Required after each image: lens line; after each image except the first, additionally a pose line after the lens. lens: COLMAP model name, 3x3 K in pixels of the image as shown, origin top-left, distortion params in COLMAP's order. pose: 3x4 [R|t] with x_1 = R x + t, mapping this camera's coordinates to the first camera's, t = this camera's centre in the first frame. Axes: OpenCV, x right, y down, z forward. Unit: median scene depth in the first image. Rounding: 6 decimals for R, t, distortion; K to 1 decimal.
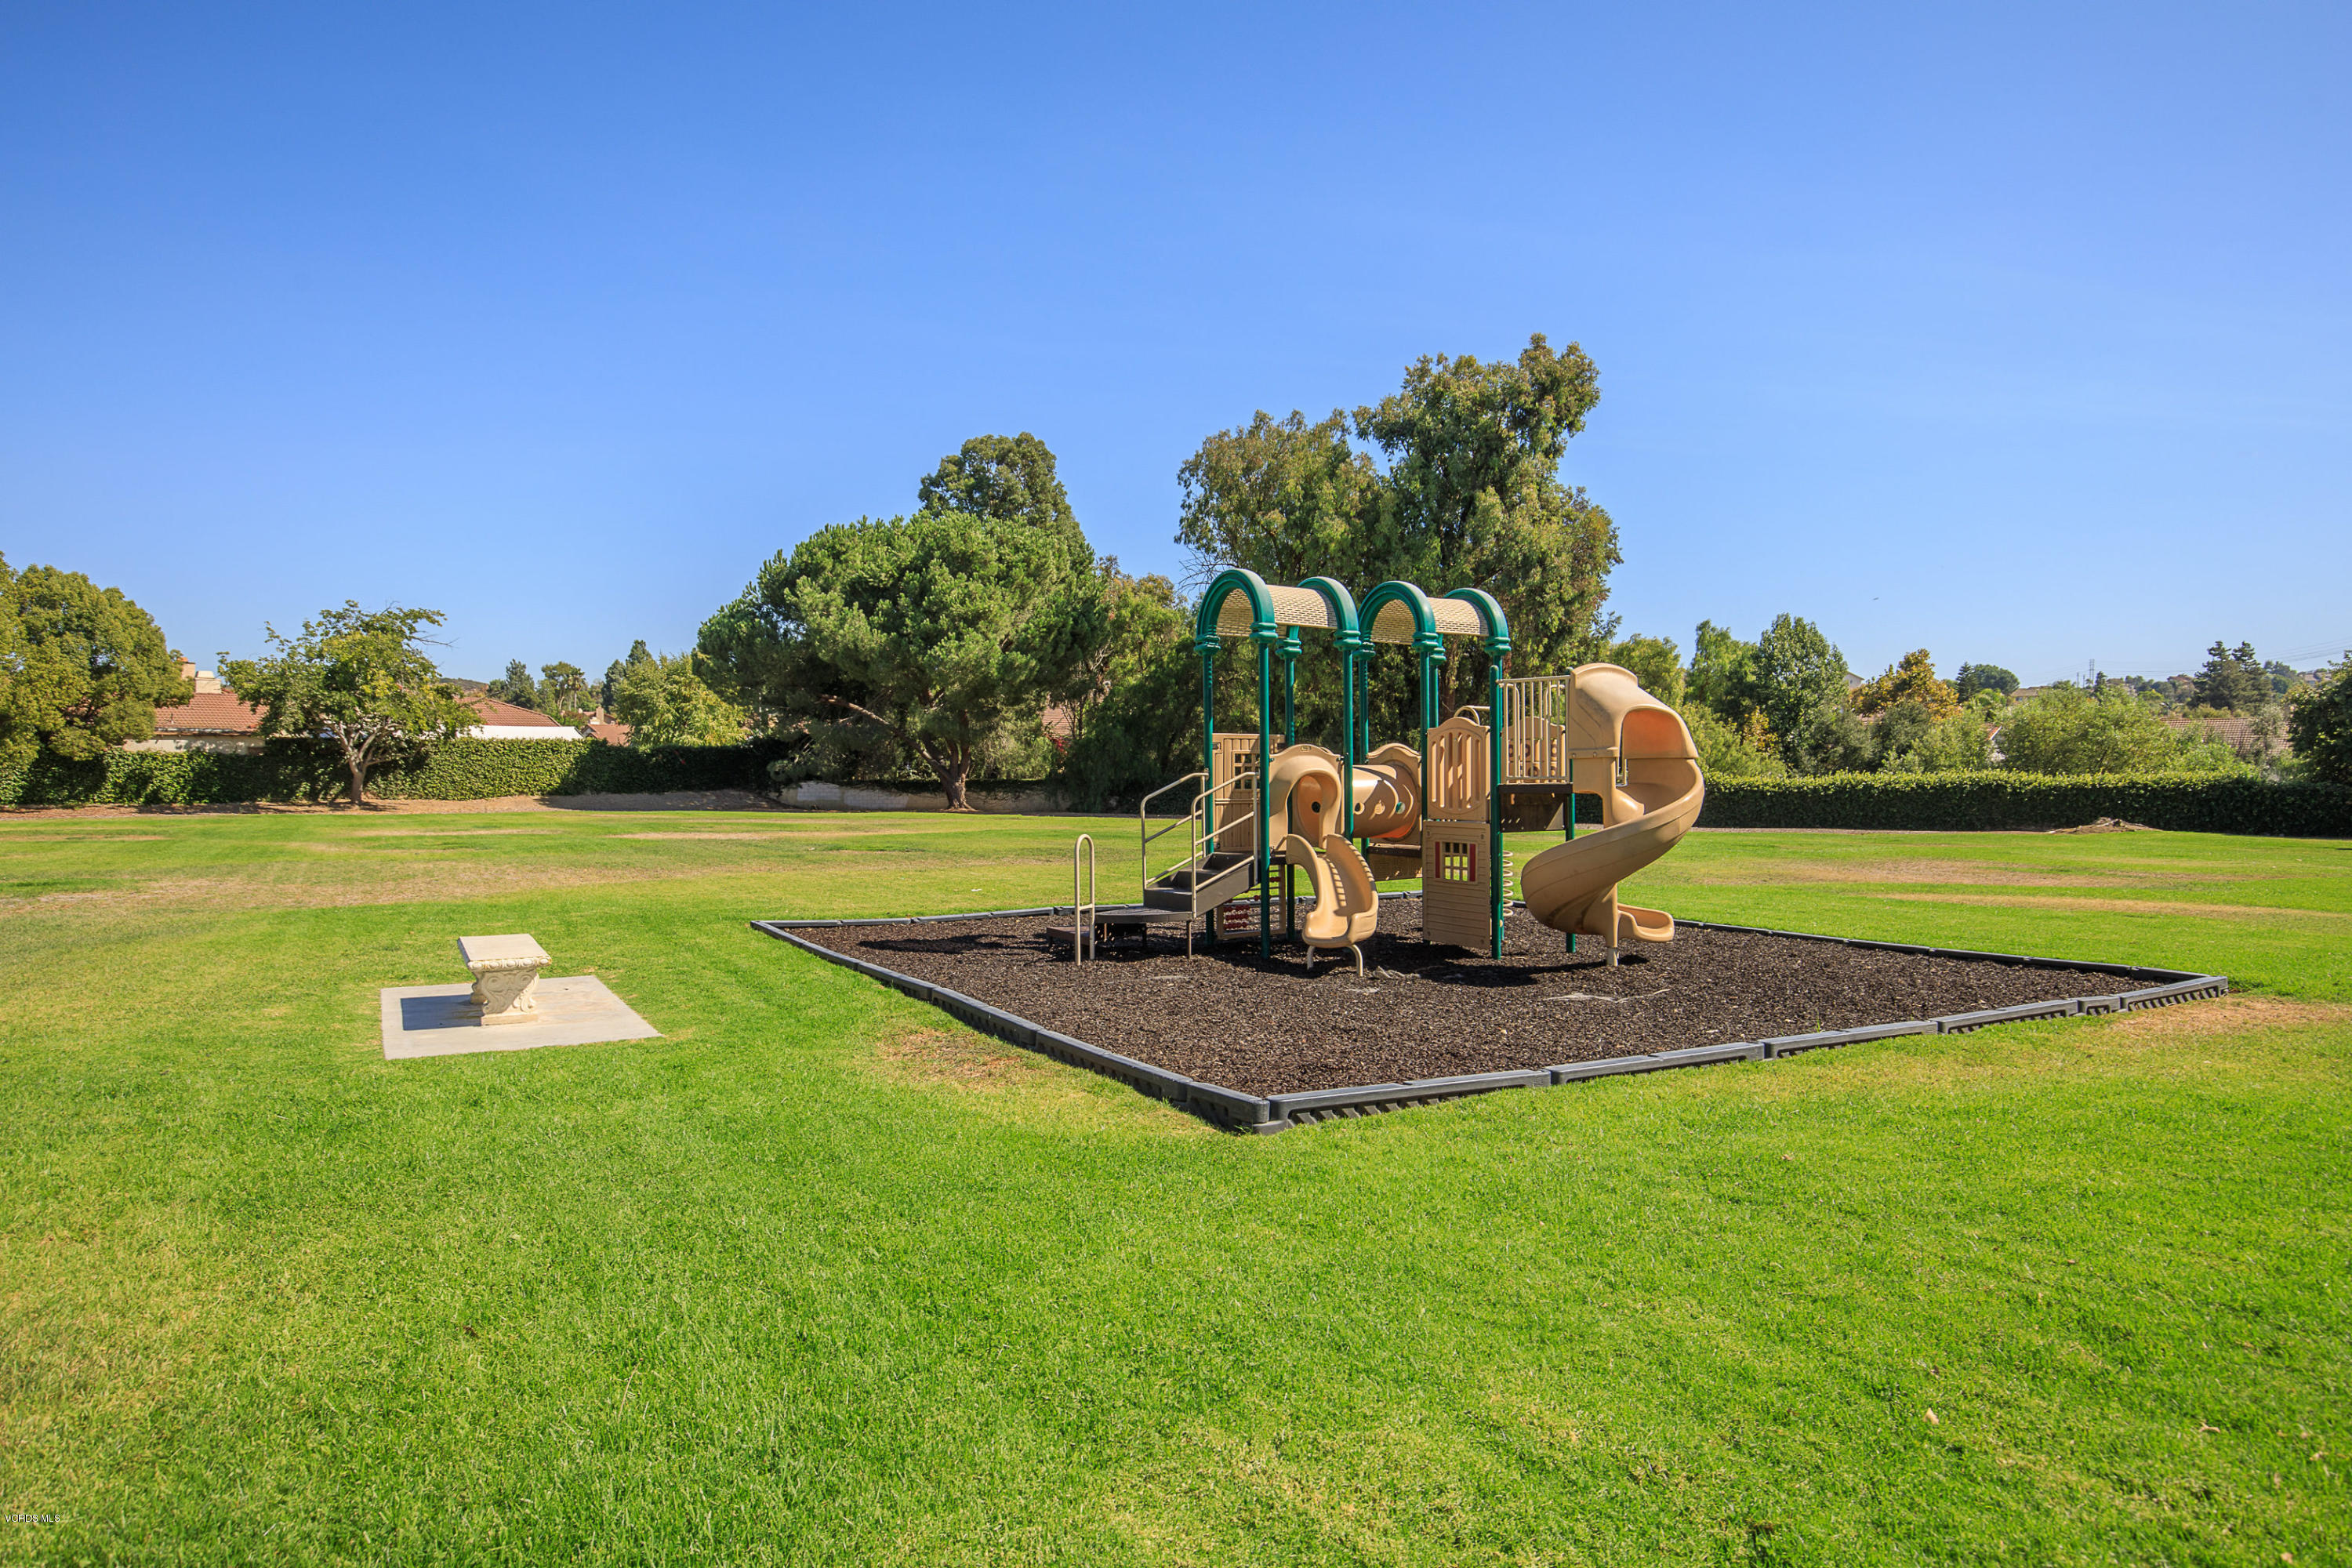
lens RADIAL K [[1356.2, 0, 1176.0], [0, 1356.2, 784.0], [0, 0, 1]] dist [-0.000791, -0.000187]
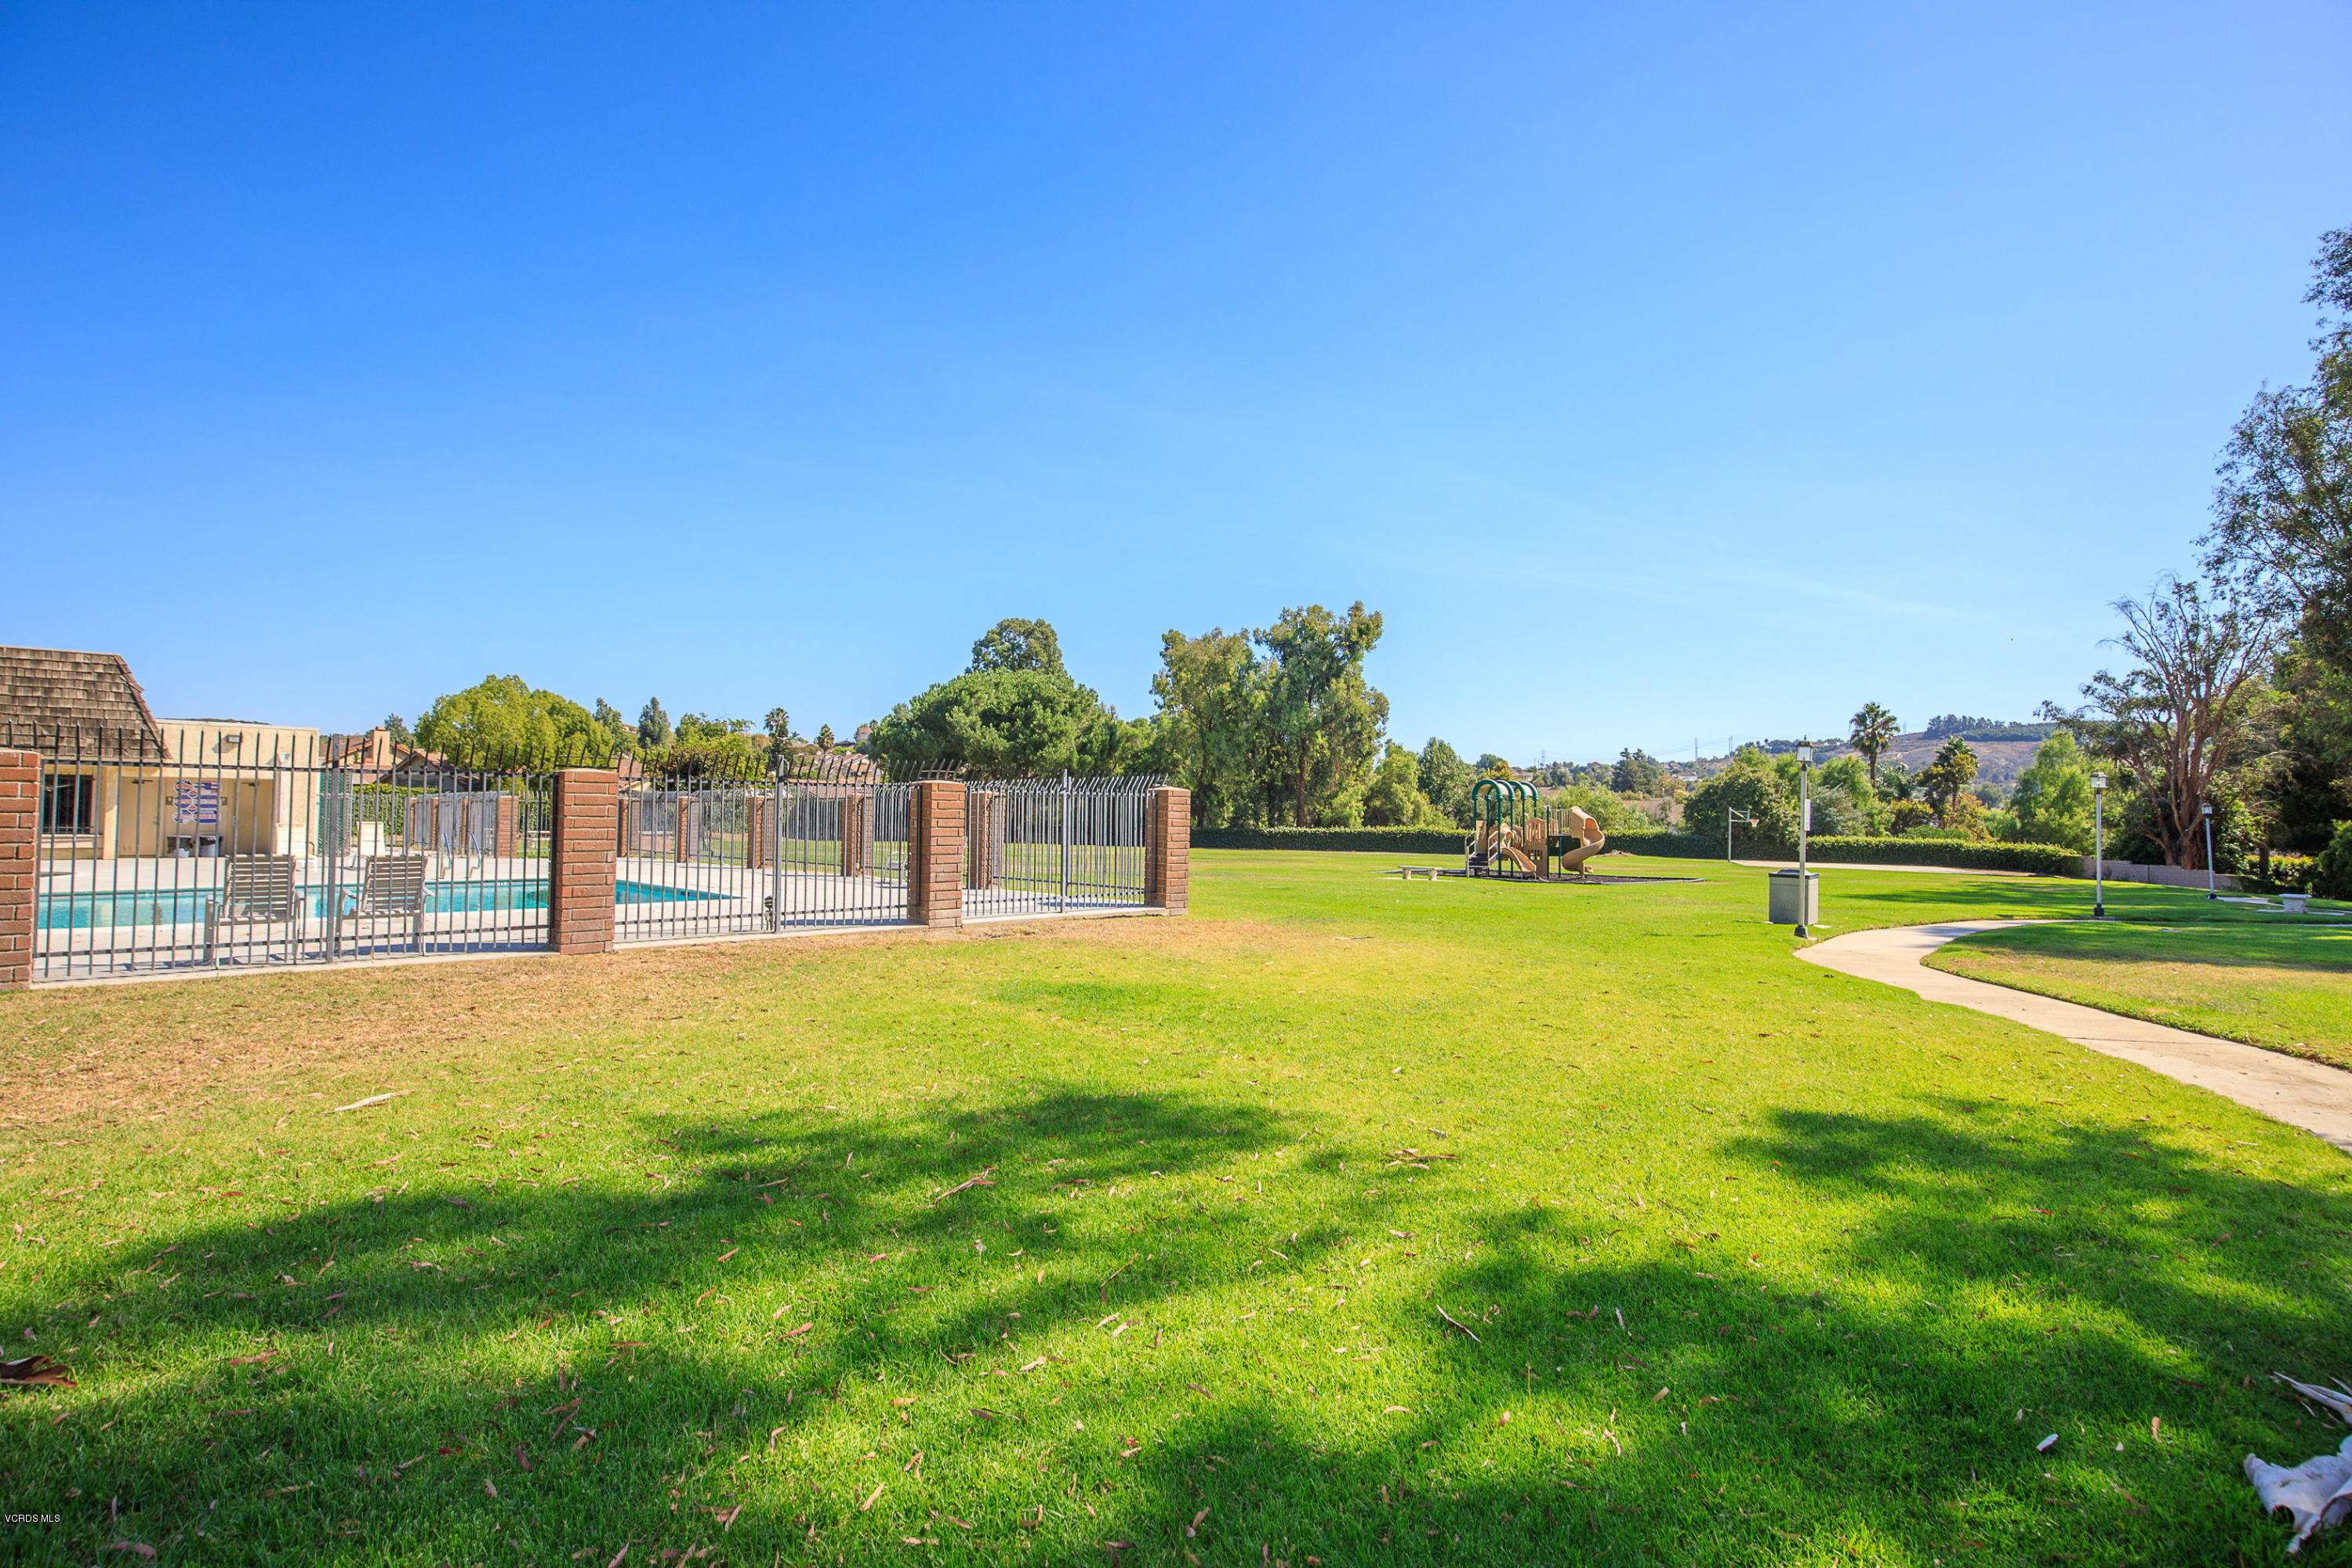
lens RADIAL K [[1042.4, 0, 1168.9], [0, 1042.4, 778.7], [0, 0, 1]] dist [0.001215, 0.000142]
pose [[0.967983, 0.024250, 0.249843, -0.343734], [-0.013115, 0.998849, -0.046134, -0.002667], [-0.250675, 0.041380, 0.967187, -0.359037]]
